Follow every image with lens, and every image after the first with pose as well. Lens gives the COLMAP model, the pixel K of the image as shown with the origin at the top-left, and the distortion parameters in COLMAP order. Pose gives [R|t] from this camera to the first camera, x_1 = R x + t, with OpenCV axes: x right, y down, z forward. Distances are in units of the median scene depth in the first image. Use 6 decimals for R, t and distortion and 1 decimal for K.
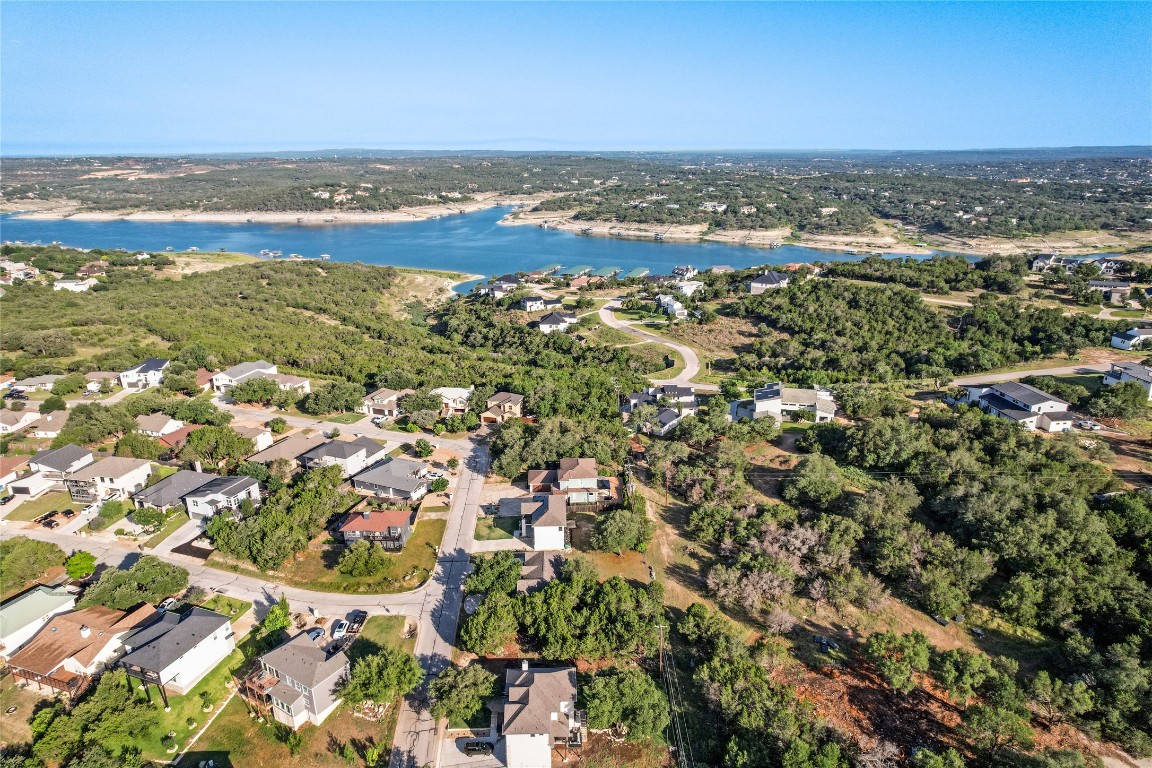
lens RADIAL K [[739.9, 0, 576.0], [0, 739.9, 384.0], [0, 0, 1]] dist [-0.082471, 0.080241]
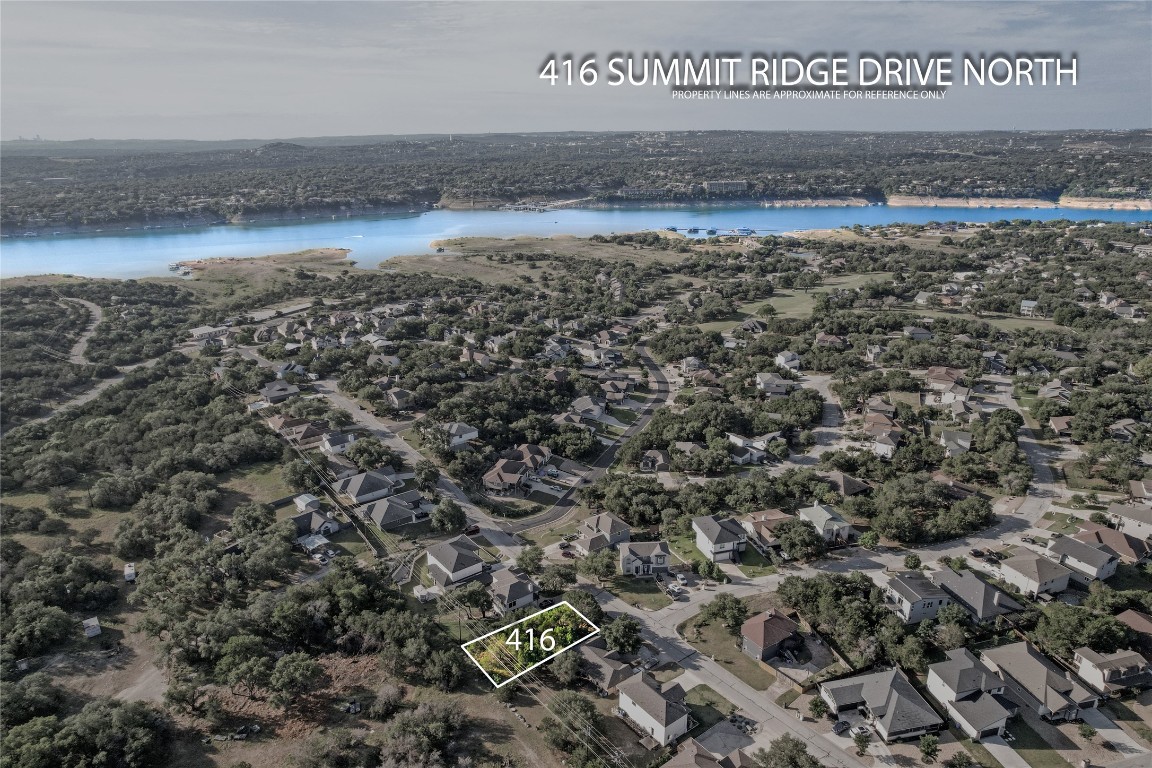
lens RADIAL K [[739.9, 0, 576.0], [0, 739.9, 384.0], [0, 0, 1]] dist [-0.082471, 0.080241]
pose [[-0.812385, 0.204126, -0.546226, 0.109564], [-0.167618, 0.815448, 0.554029, -0.152339], [0.558511, 0.541643, -0.628243, 0.311903]]
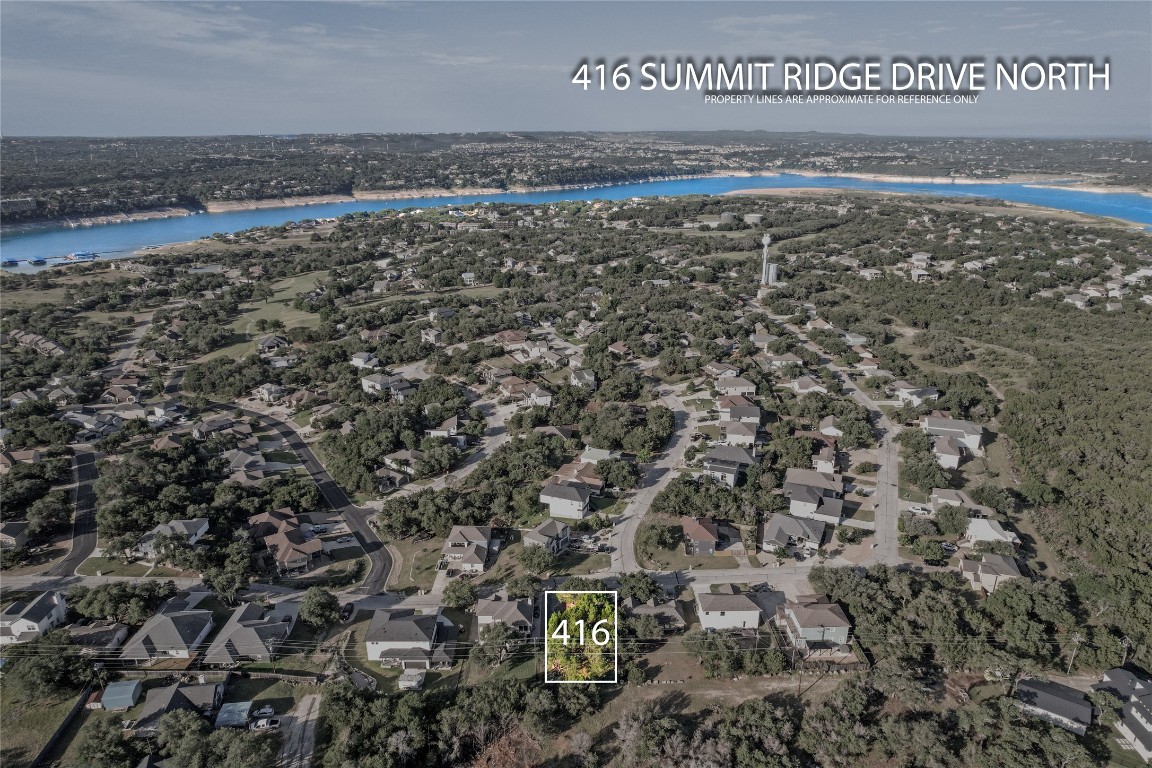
lens RADIAL K [[739.9, 0, 576.0], [0, 739.9, 384.0], [0, 0, 1]] dist [-0.082471, 0.080241]
pose [[-0.016364, 0.333974, -0.942440, 0.215380], [-0.307390, 0.895238, 0.322584, -0.097977], [0.951443, 0.294976, 0.088011, 0.139202]]
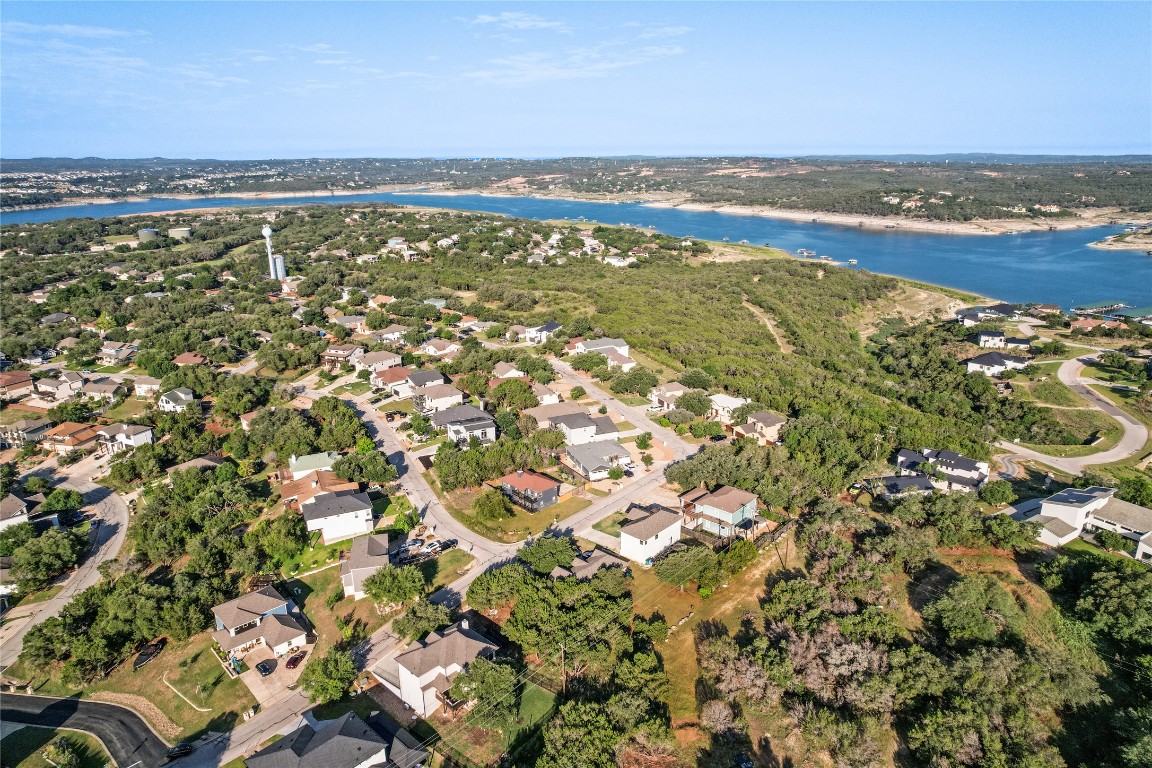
lens RADIAL K [[739.9, 0, 576.0], [0, 739.9, 384.0], [0, 0, 1]] dist [-0.082471, 0.080241]
pose [[0.714450, 0.209815, -0.667487, 0.122223], [-0.212115, 0.974035, 0.079135, -0.016161], [0.666760, 0.085046, 0.740404, 0.043919]]
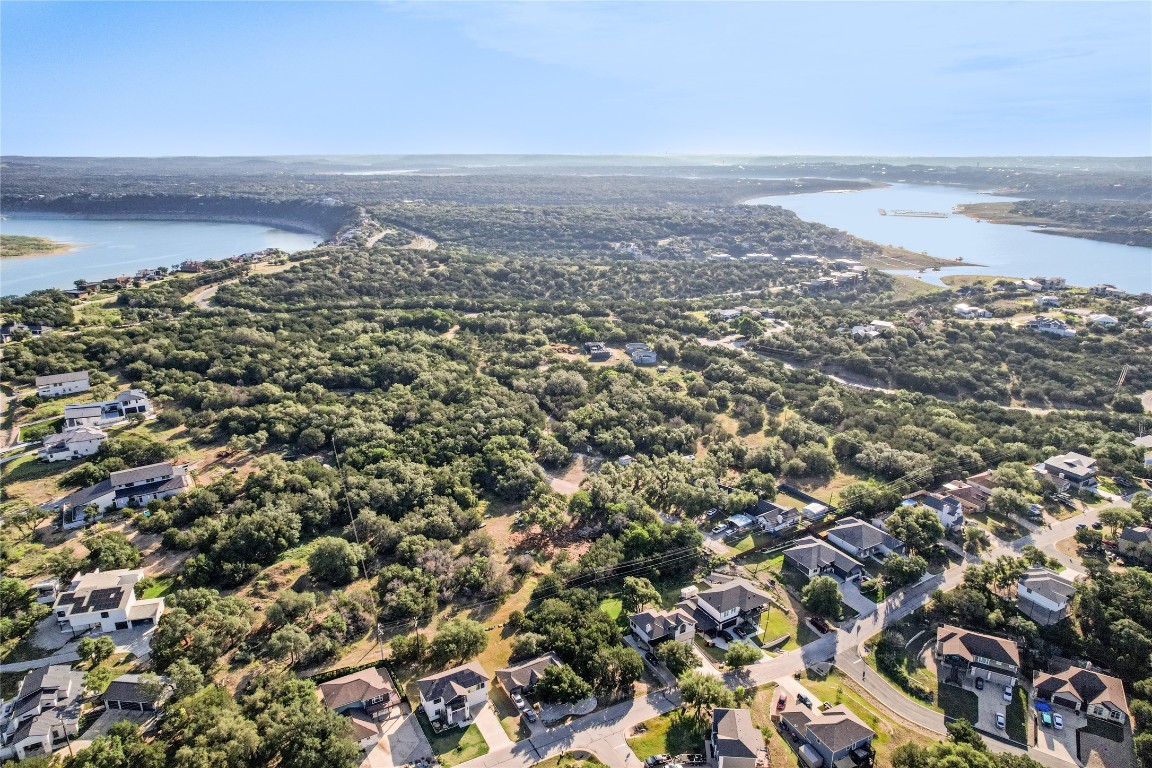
lens RADIAL K [[739.9, 0, 576.0], [0, 739.9, 384.0], [0, 0, 1]] dist [-0.082471, 0.080241]
pose [[-0.463778, -0.263475, 0.845867, -0.201109], [0.275181, 0.864692, 0.420217, -0.129672], [-0.842131, 0.427654, -0.328522, 0.241747]]
